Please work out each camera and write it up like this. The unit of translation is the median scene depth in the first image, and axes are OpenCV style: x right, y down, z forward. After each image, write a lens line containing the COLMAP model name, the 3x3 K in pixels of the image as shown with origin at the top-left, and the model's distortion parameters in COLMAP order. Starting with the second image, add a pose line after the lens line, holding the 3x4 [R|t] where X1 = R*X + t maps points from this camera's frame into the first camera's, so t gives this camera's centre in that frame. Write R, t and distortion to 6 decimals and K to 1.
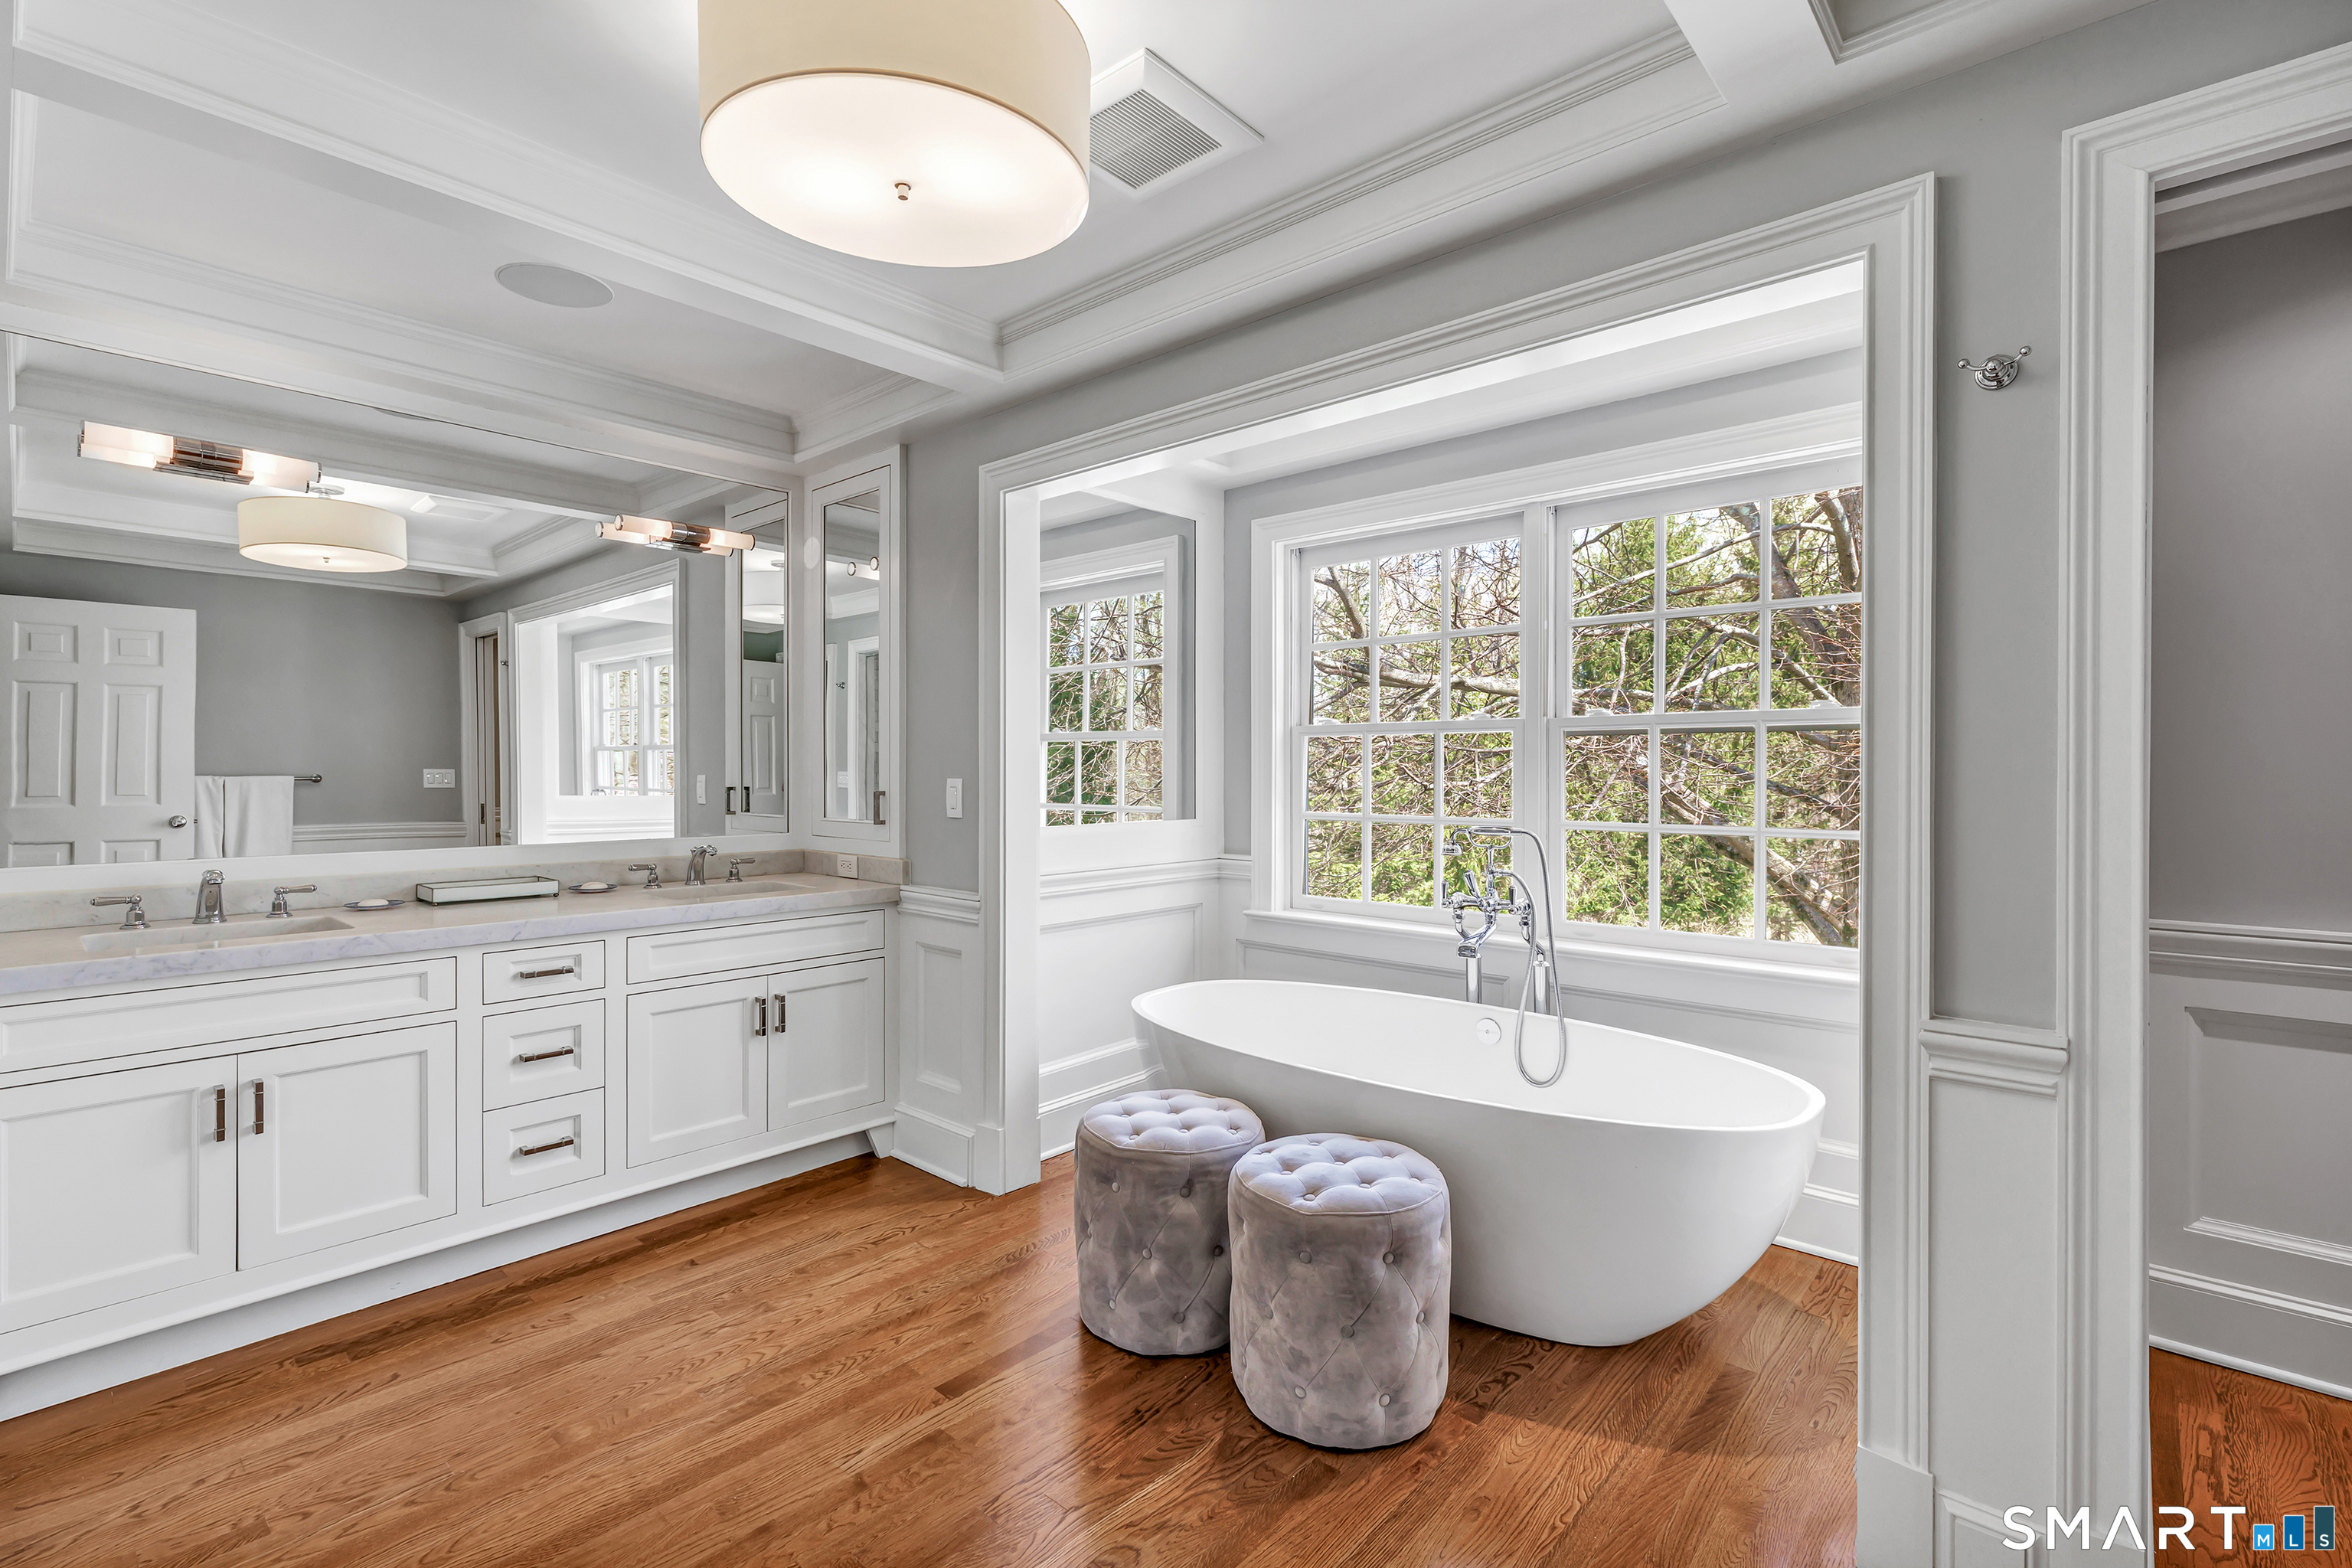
lens RADIAL K [[1049.2, 0, 1170.5], [0, 1049.2, 757.8], [0, 0, 1]] dist [0.001021, -0.000100]
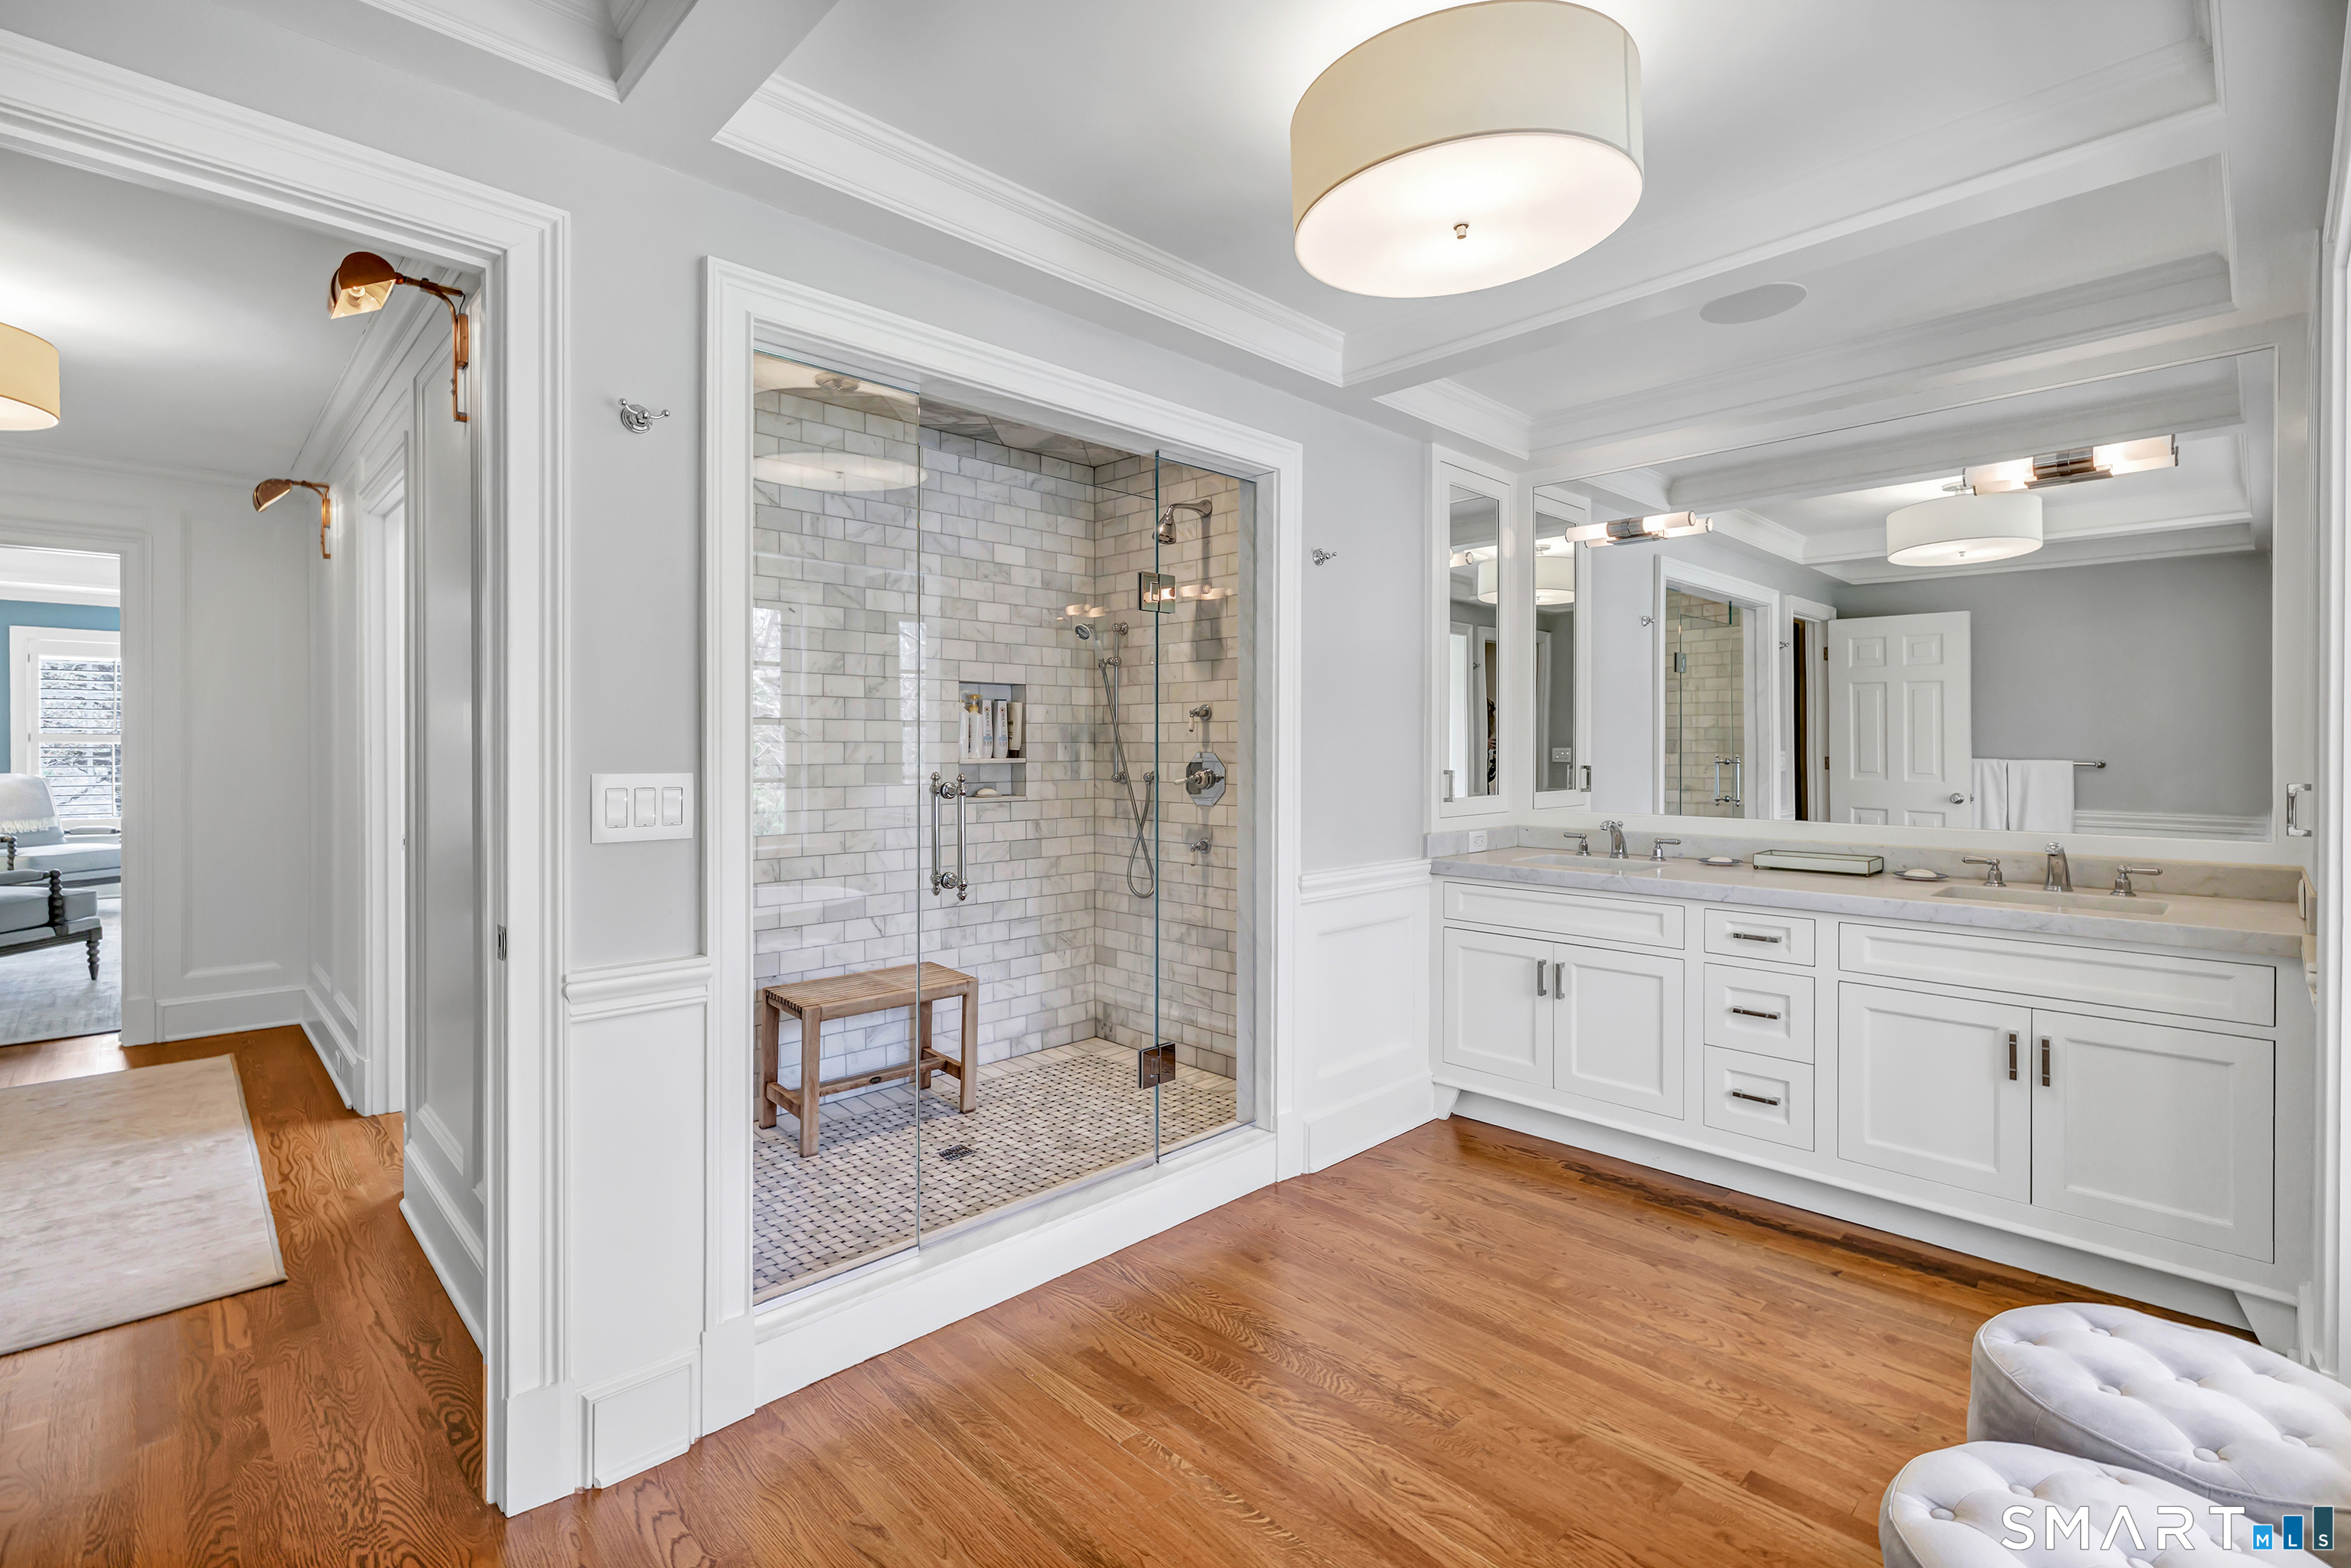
lens RADIAL K [[1048.8, 0, 1170.0], [0, 1048.8, 757.8], [0, 0, 1]] dist [0.001021, -0.000100]
pose [[-0.053399, 0.005904, -0.998556, 0.527770], [0.006607, 0.999963, 0.005559, 0.010264], [0.998551, -0.006301, -0.053436, 0.468200]]
